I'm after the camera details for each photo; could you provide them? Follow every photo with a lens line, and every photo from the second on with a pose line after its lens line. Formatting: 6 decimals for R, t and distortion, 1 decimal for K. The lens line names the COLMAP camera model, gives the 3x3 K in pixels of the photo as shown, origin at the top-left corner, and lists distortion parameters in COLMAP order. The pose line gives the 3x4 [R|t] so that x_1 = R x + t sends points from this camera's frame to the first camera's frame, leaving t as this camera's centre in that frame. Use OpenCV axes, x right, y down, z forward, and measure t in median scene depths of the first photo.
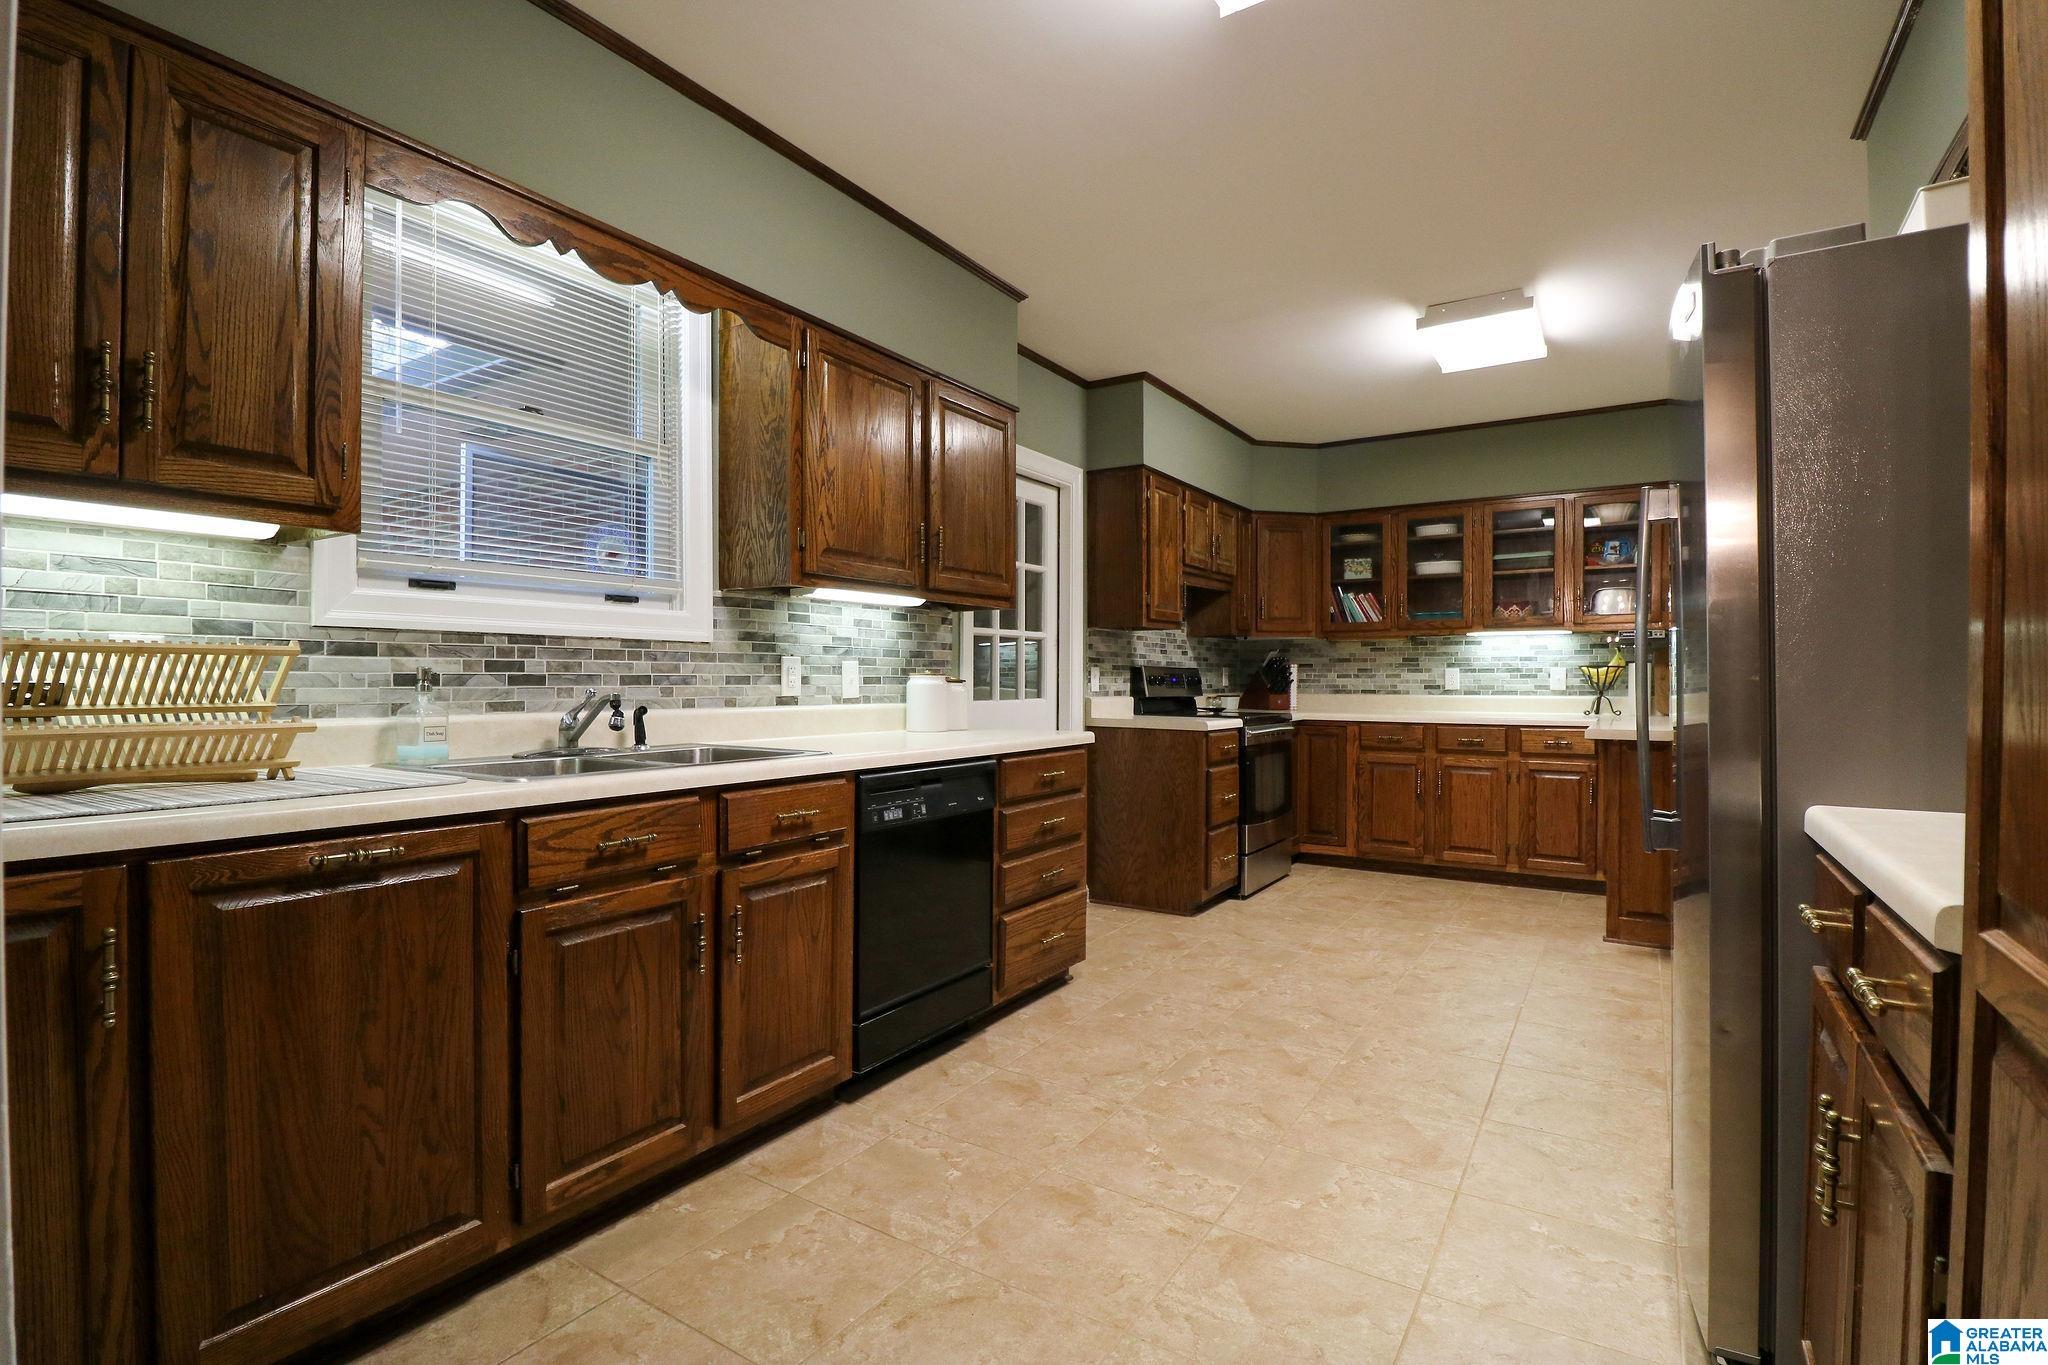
lens RADIAL K [[949.3, 0, 1026.8], [0, 949.3, 680.3], [0, 0, 1]] dist [0.002730, -0.010831]
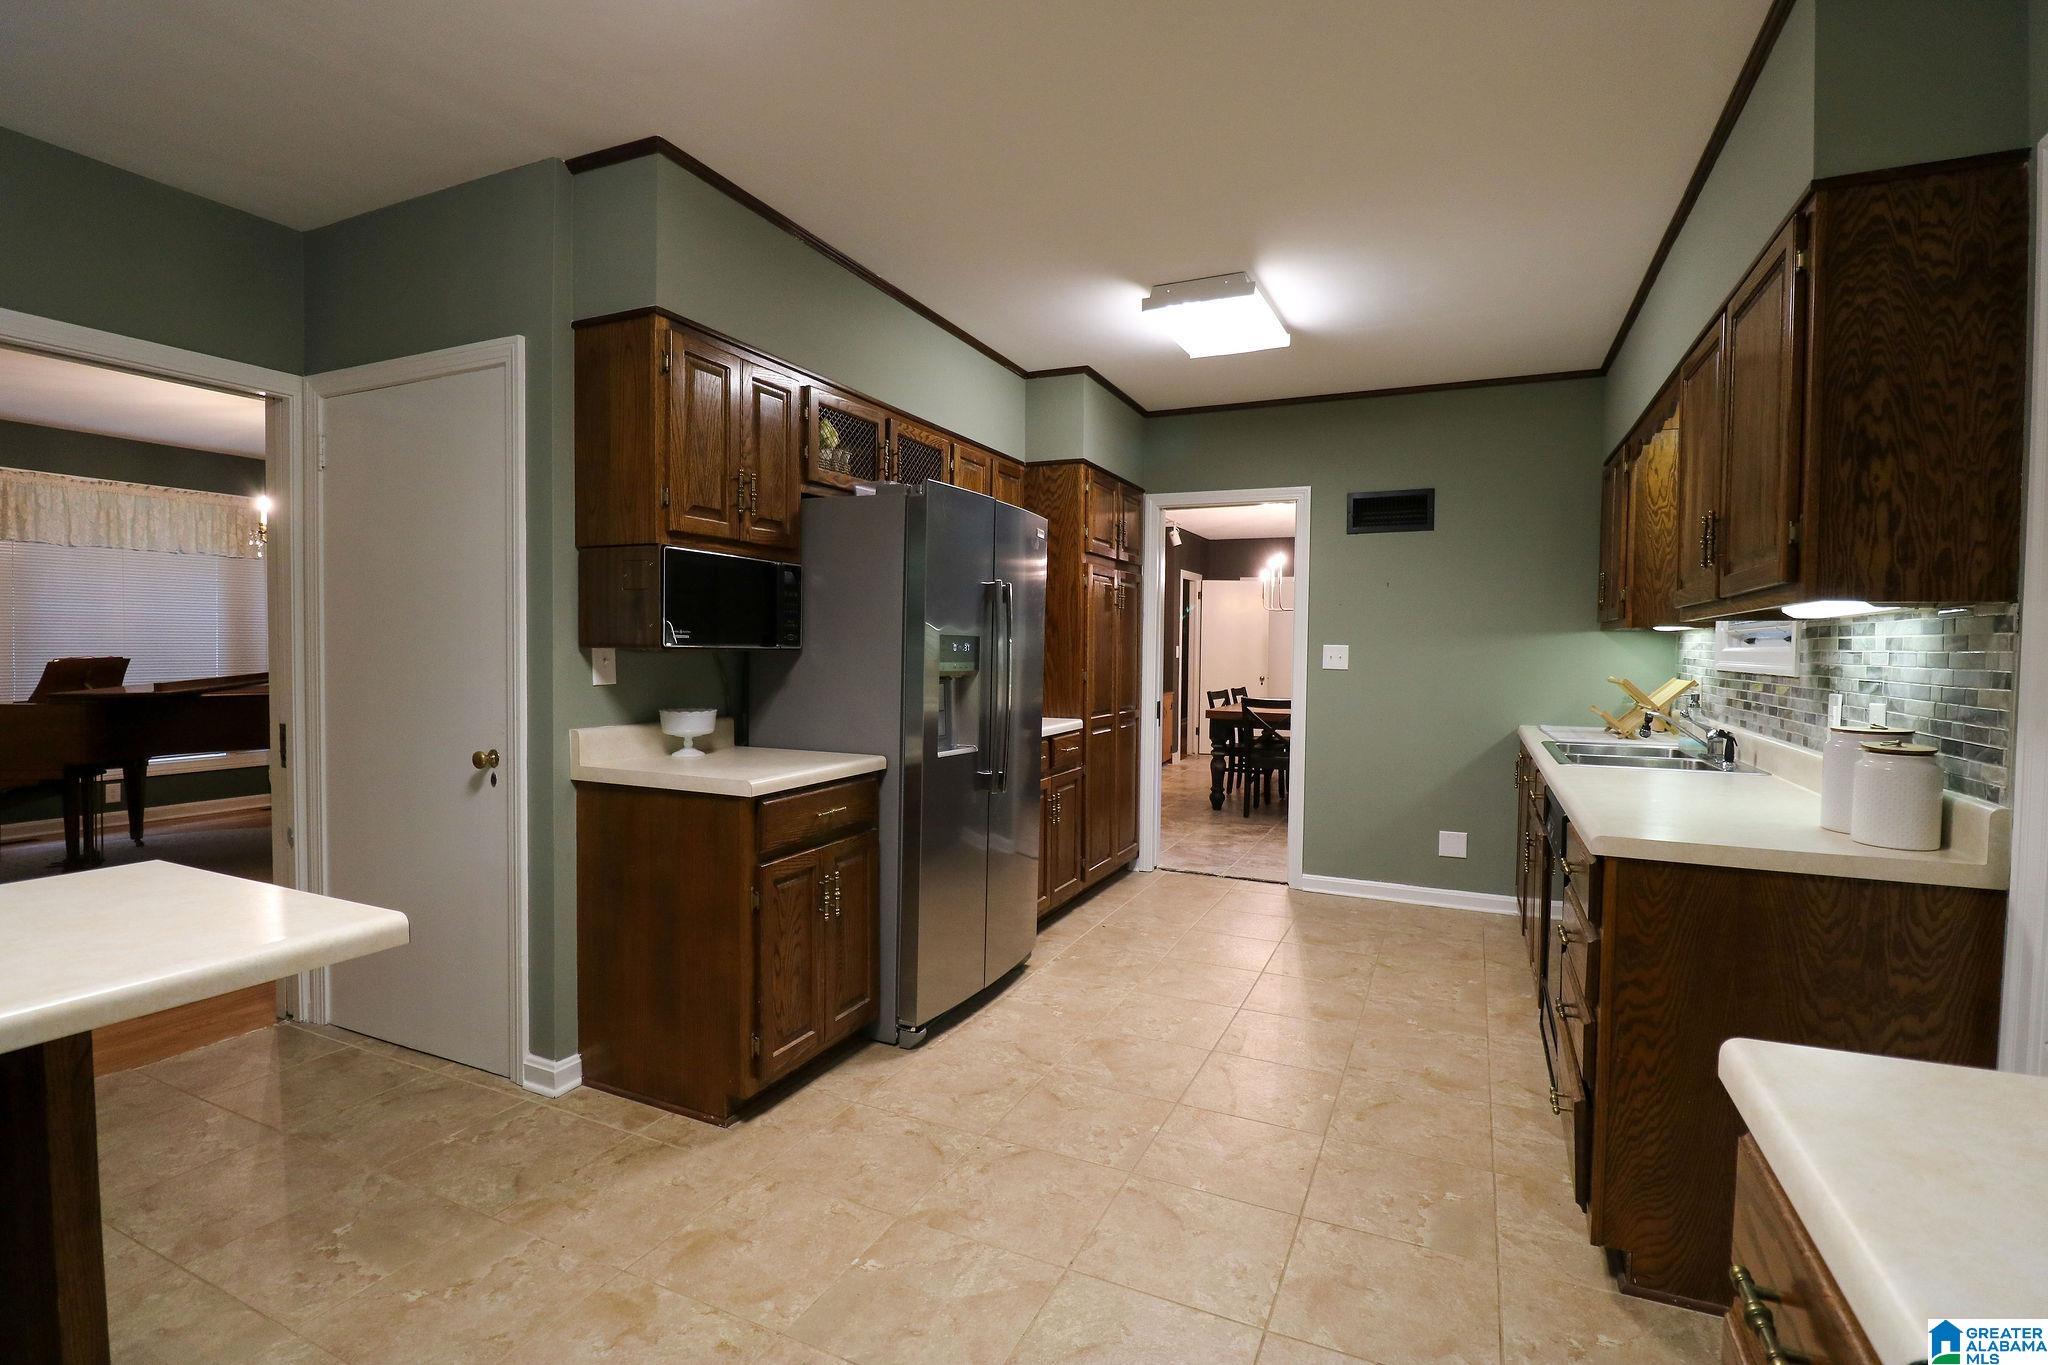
lens RADIAL K [[951.1, 0, 1029.2], [0, 951.1, 678.8], [0, 0, 1]] dist [-0.001188, -0.013011]
pose [[-0.990318, -0.007979, -0.138584, 0.508183], [-0.012914, 0.999313, 0.034744, -0.054192], [0.138212, 0.036197, -0.989741, 1.628449]]
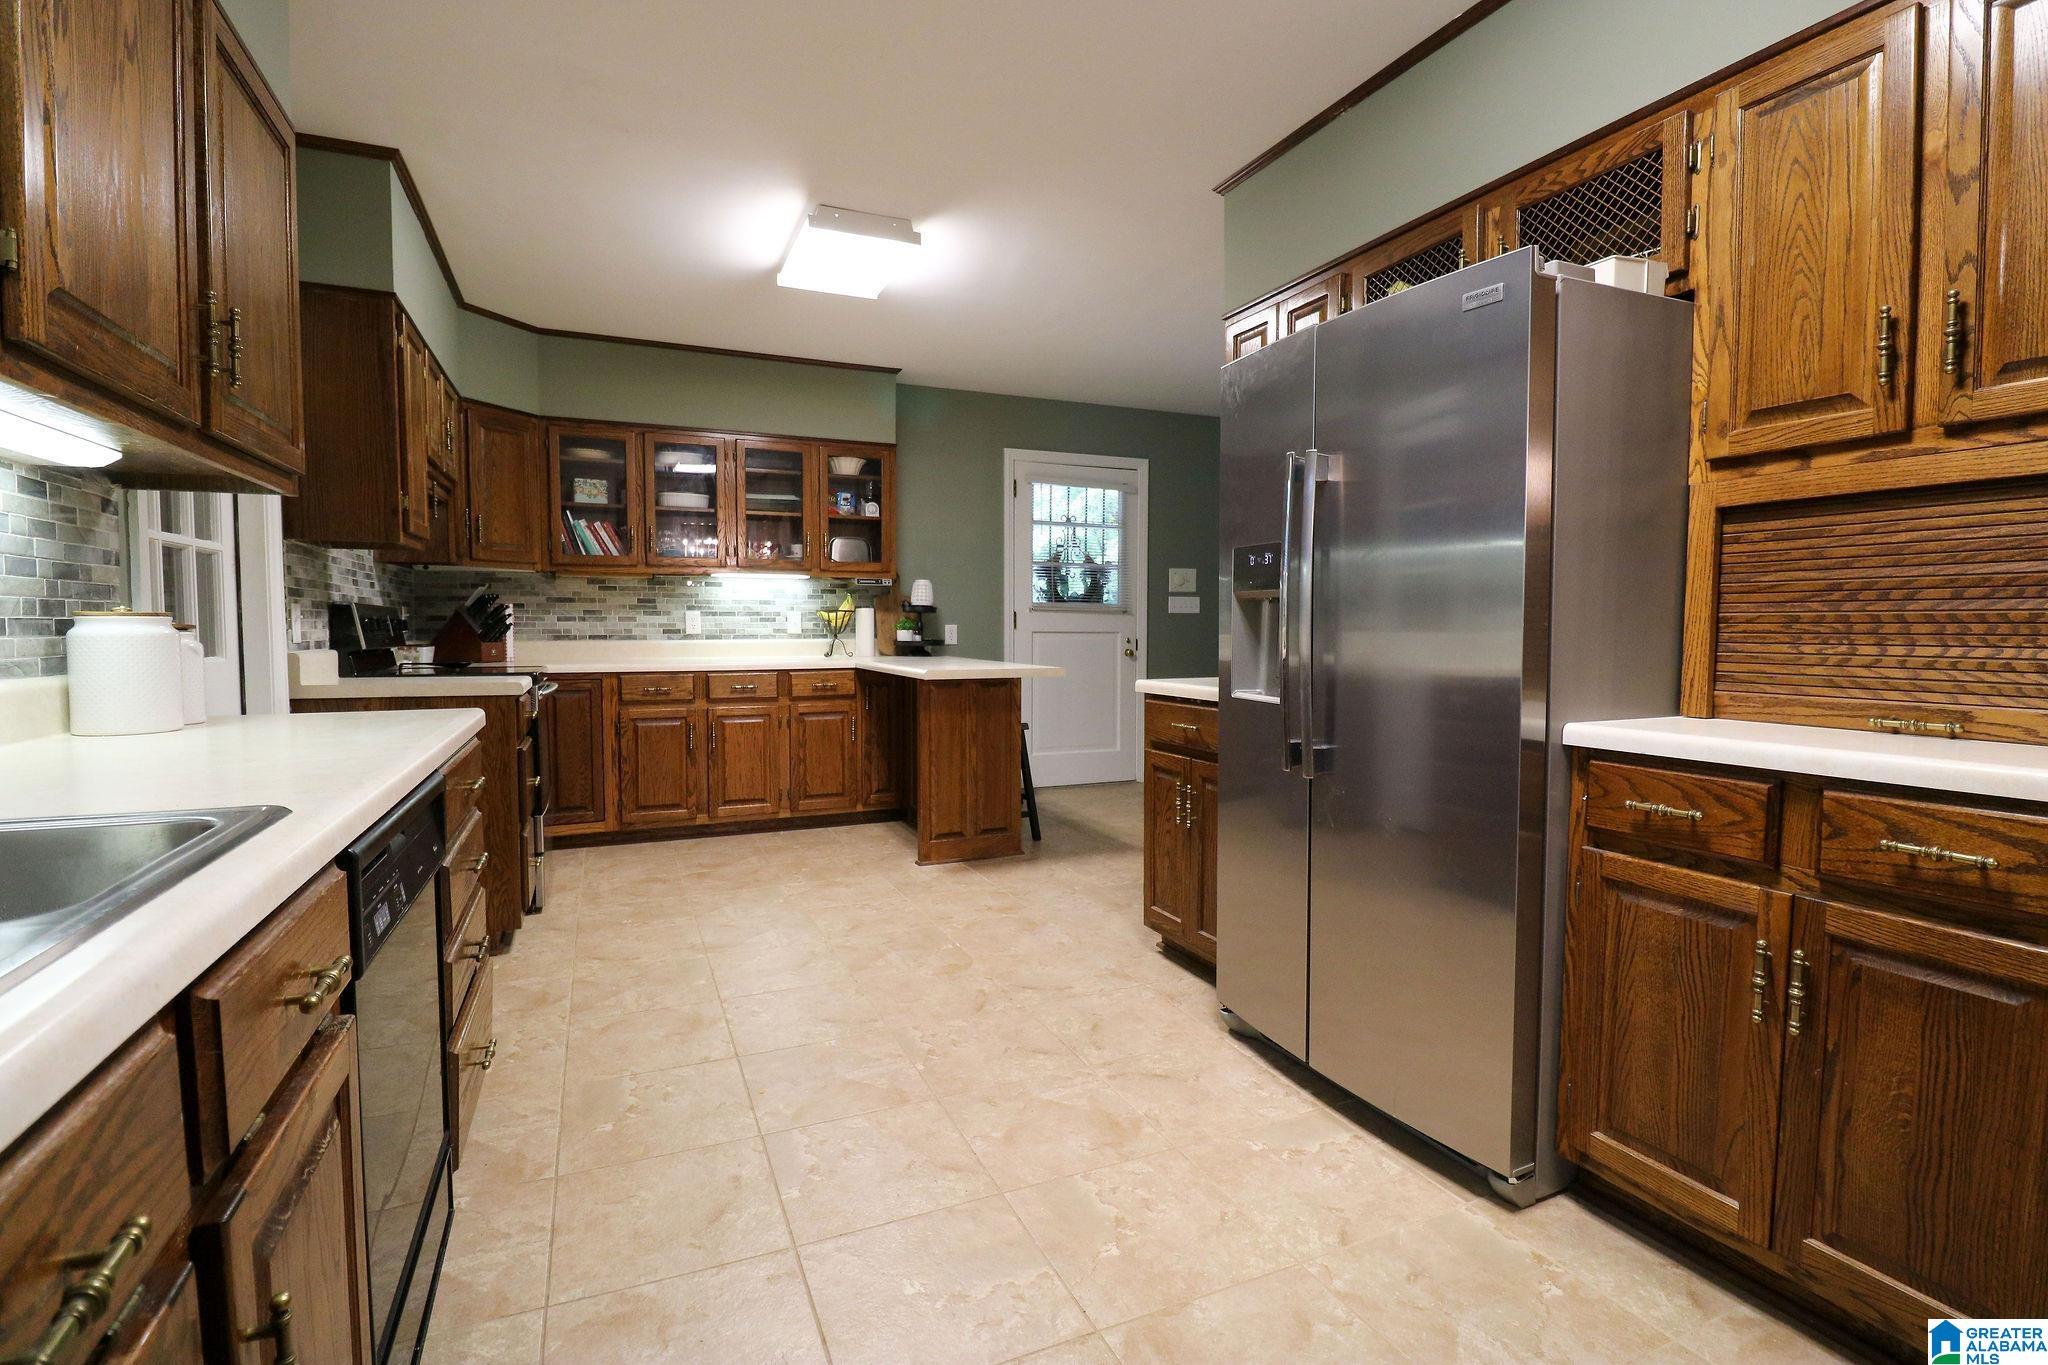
lens RADIAL K [[951.1, 0, 1029.2], [0, 951.1, 678.8], [0, 0, 1]] dist [-0.001188, -0.013011]
pose [[0.547958, -0.048320, 0.835109, -0.277462], [-0.000957, 0.998293, 0.058390, -0.002060], [-0.836505, -0.032794, 0.546977, 0.393039]]
